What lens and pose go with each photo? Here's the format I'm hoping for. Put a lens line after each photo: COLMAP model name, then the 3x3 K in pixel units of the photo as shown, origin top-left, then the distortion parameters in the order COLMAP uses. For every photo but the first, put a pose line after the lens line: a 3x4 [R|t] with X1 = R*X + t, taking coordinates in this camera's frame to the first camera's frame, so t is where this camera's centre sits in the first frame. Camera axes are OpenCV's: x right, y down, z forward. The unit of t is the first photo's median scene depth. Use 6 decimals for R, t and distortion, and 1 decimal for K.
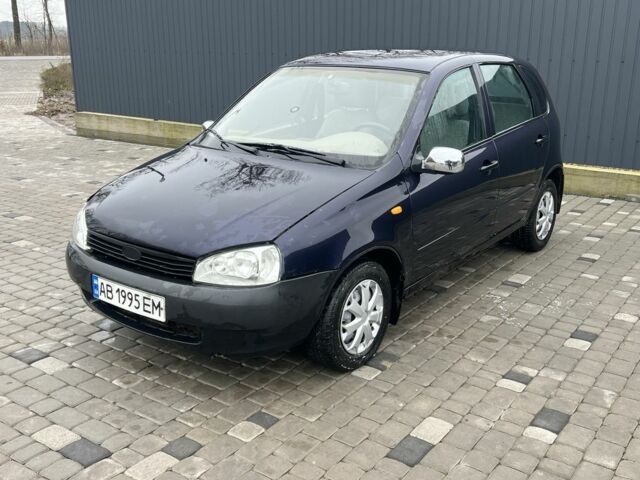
lens RADIAL K [[667.7, 0, 321.6], [0, 667.7, 238.0], [0, 0, 1]] dist [0.051606, 0.000000]
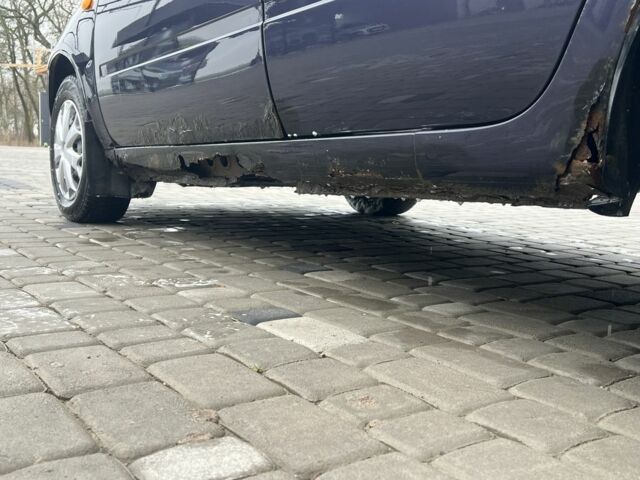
lens RADIAL K [[667.7, 0, 318.4], [0, 667.7, 240.2], [0, 0, 1]] dist [0.051606, 0.000000]
pose [[-0.288375, 0.094405, -0.952852, 0.524604], [-0.310037, 0.932312, 0.186201, -0.015596], [0.905934, 0.349115, -0.239586, 1.059376]]
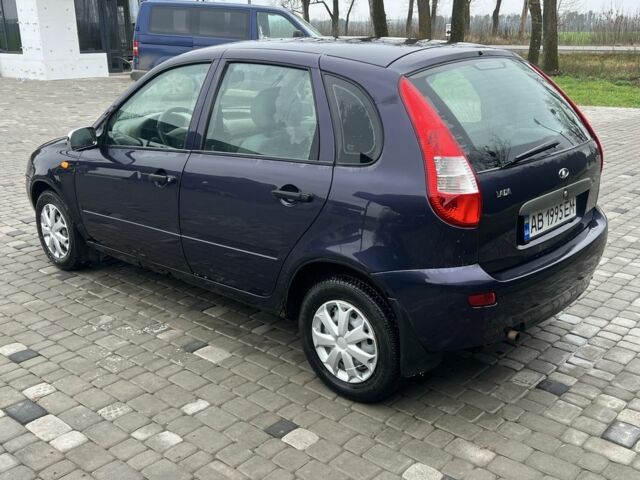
lens RADIAL K [[667.7, 0, 321.3], [0, 667.7, 239.5], [0, 0, 1]] dist [0.051606, 0.000000]
pose [[-0.081558, 0.294120, -0.952282, 0.957561], [-0.276860, 0.911175, 0.305136, -0.314174], [0.957443, 0.288535, 0.007116, 1.083937]]
